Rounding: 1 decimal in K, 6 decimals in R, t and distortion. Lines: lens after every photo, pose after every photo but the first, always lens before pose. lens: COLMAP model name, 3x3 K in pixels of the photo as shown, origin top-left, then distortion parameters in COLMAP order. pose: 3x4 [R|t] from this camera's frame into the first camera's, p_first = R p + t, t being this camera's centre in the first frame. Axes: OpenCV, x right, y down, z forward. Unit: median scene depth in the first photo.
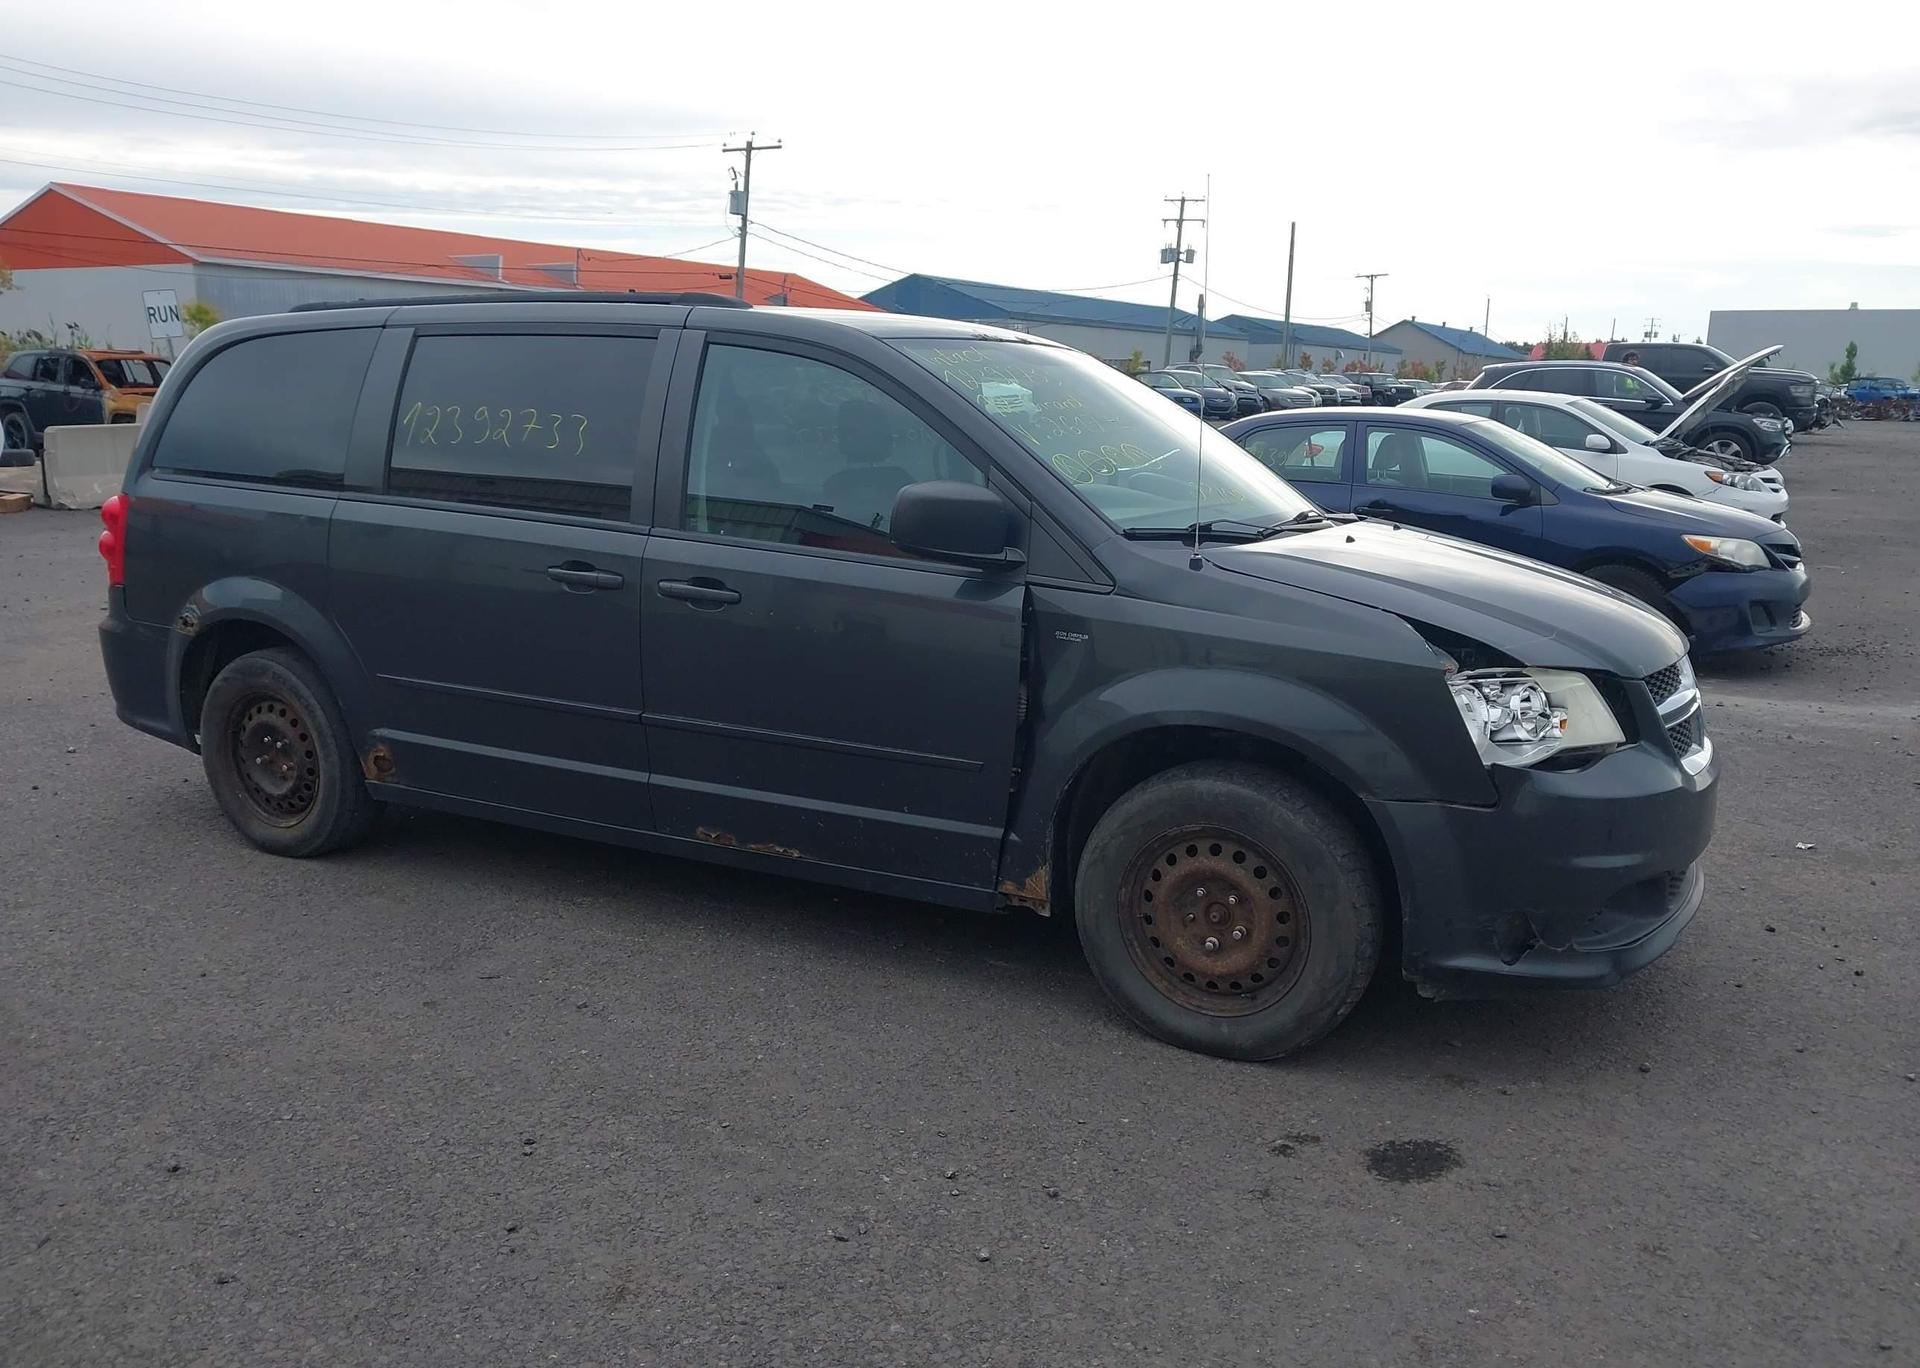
lens RADIAL K [[1529.1, 0, 965.2], [0, 1529.1, 702.8], [0, 0, 1]] dist [0.007170, -0.013517]
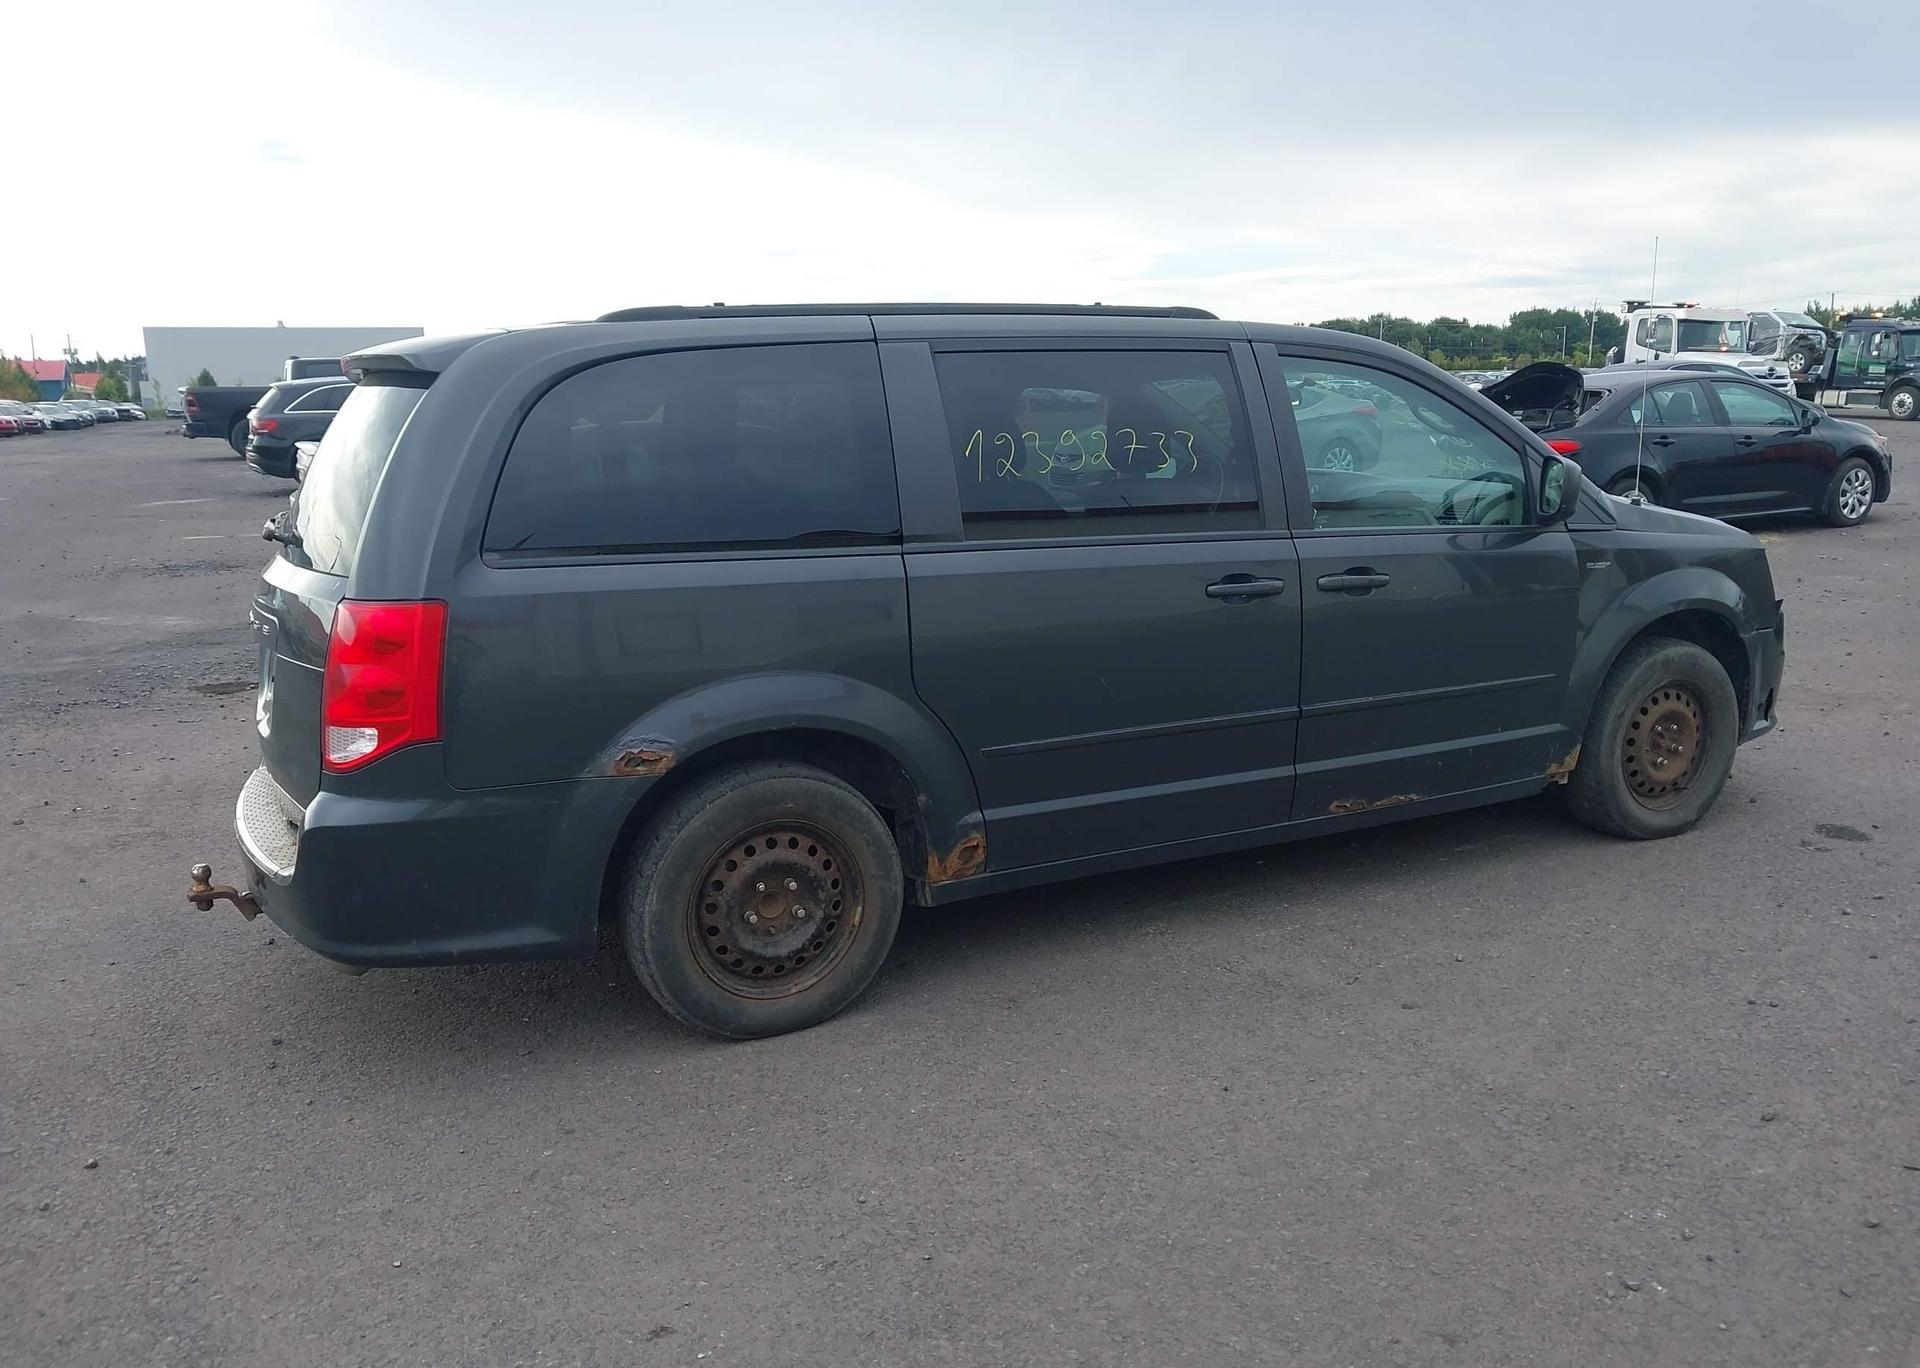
lens RADIAL K [[1529.1, 0, 965.2], [0, 1529.1, 702.8], [0, 0, 1]] dist [0.007170, -0.013517]
pose [[0.578937, -0.186733, 0.793702, -1.184906], [0.195021, 0.976881, 0.087578, -0.133996], [-0.791706, 0.104086, 0.601970, 0.554180]]
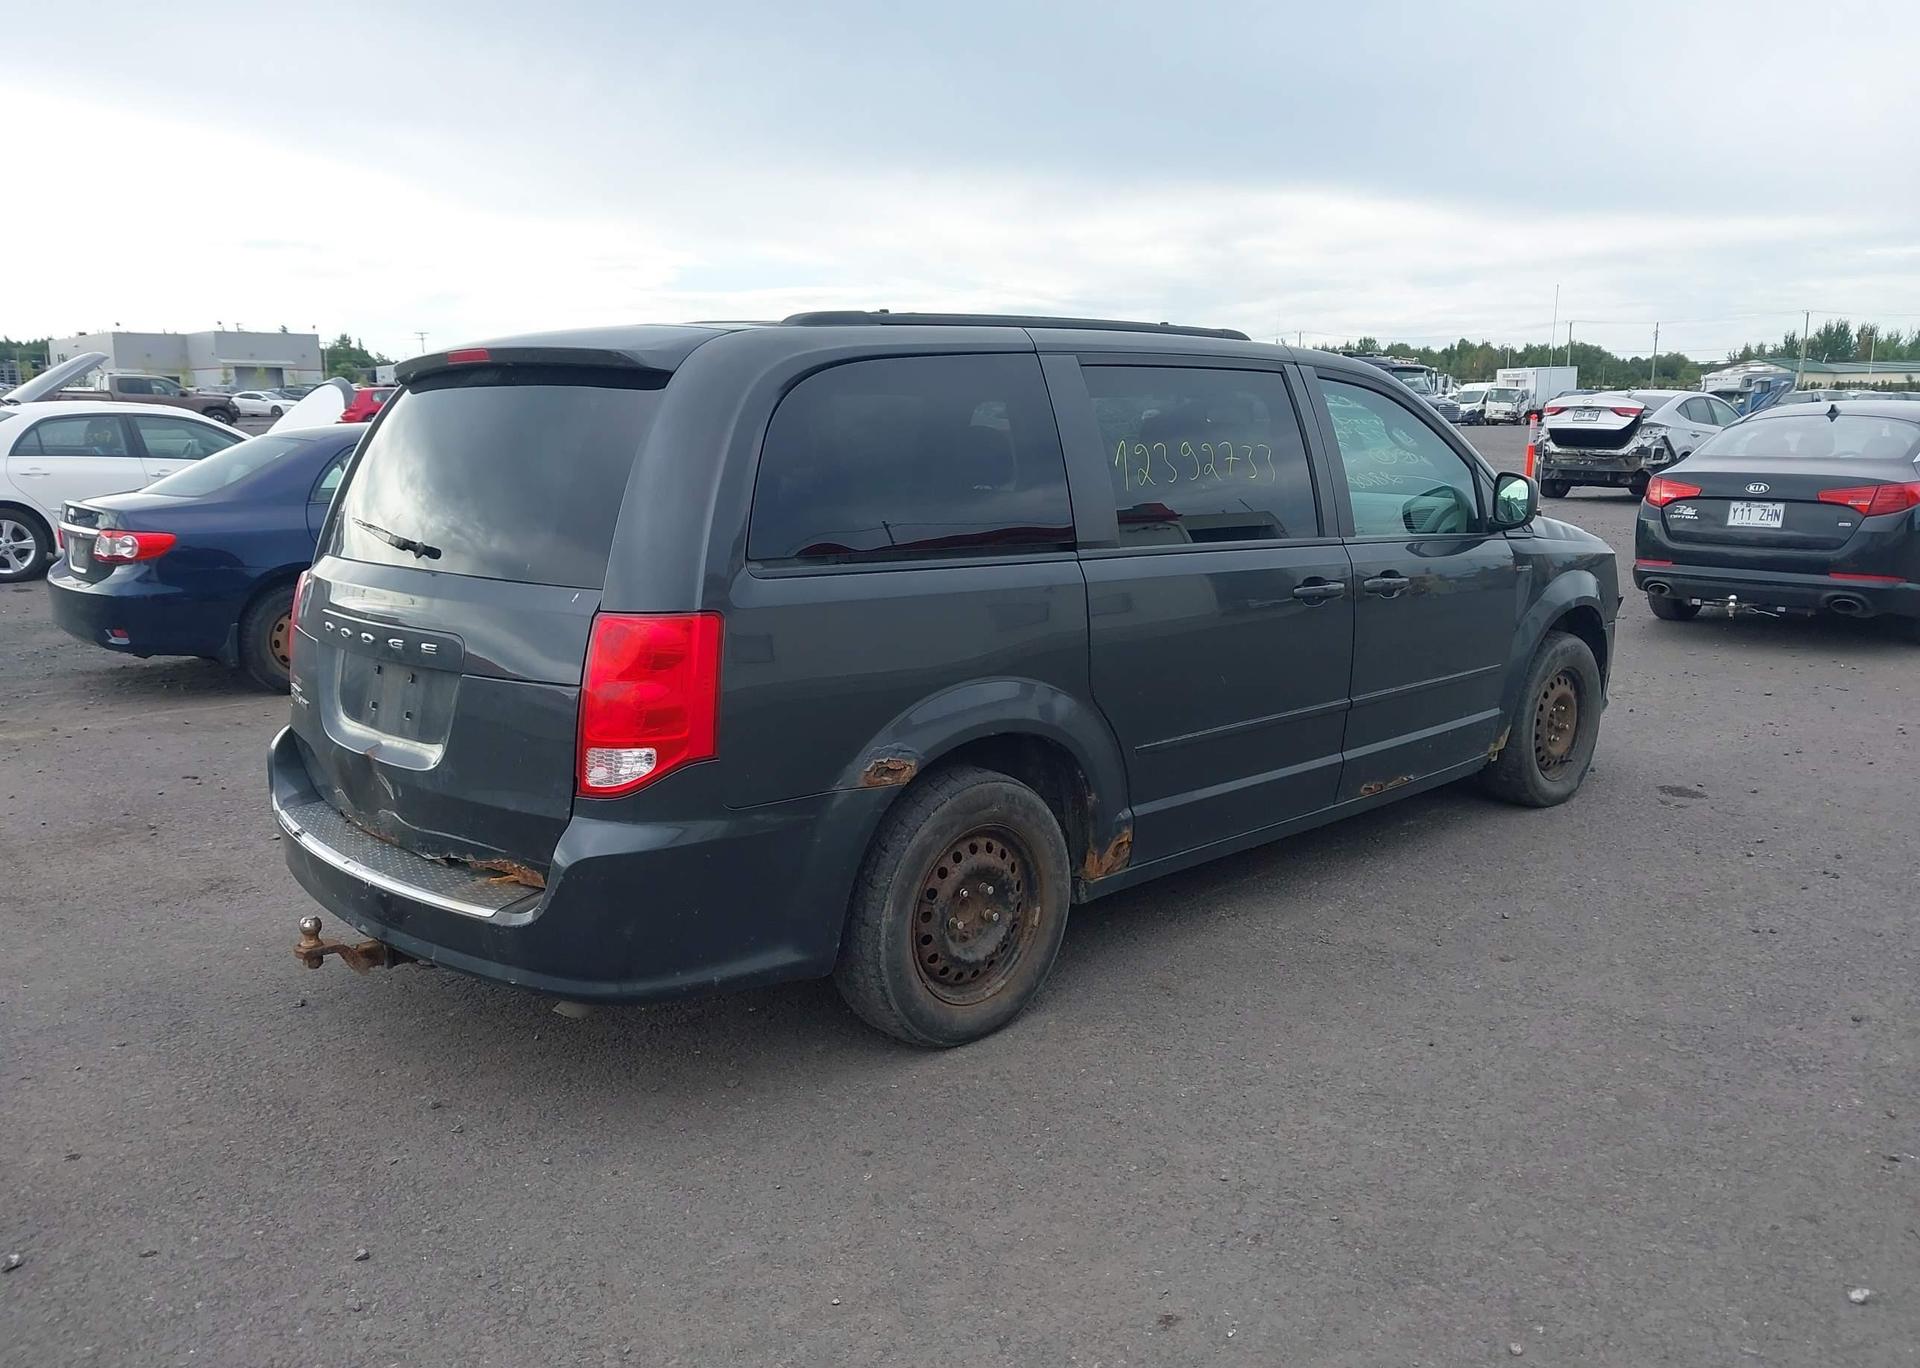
lens RADIAL K [[1529.1, 0, 965.2], [0, 1529.1, 702.8], [0, 0, 1]] dist [0.007170, -0.013517]
pose [[0.308112, -0.194646, 0.931225, -1.378834], [0.195604, 0.970894, 0.138218, -0.206717], [-0.931024, 0.139565, 0.337218, 0.886071]]
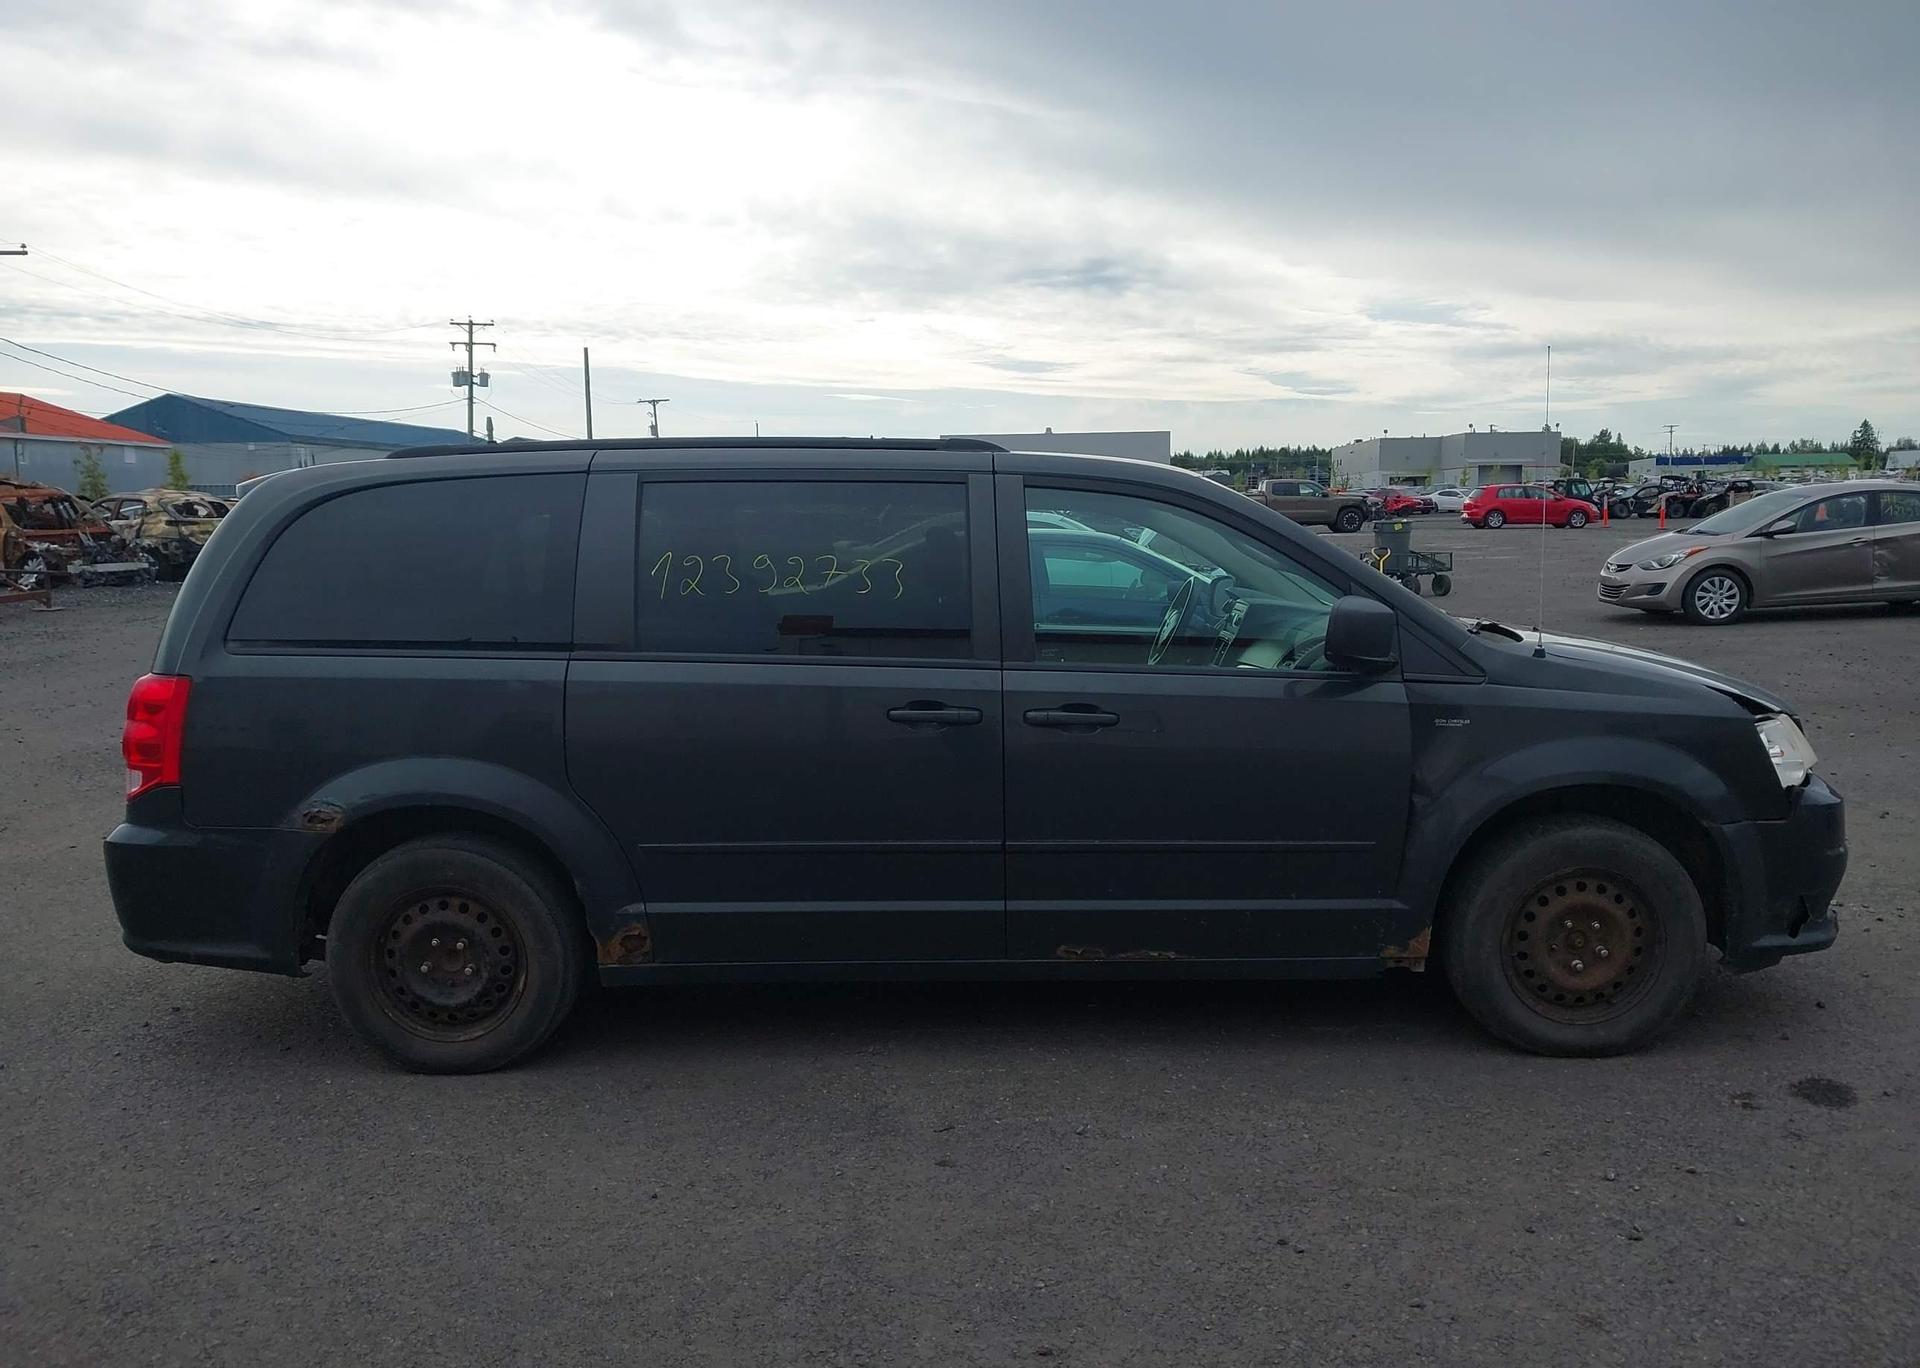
lens RADIAL K [[1518.4, 0, 960.0], [0, 1518.4, 684.0], [0, 0, 1]] dist [0.174351, -0.552325]
pose [[0.888092, -0.076884, 0.453191, -0.697628], [0.116751, 0.991310, -0.060615, -0.040344], [-0.444592, 0.106742, 0.889350, 0.095767]]
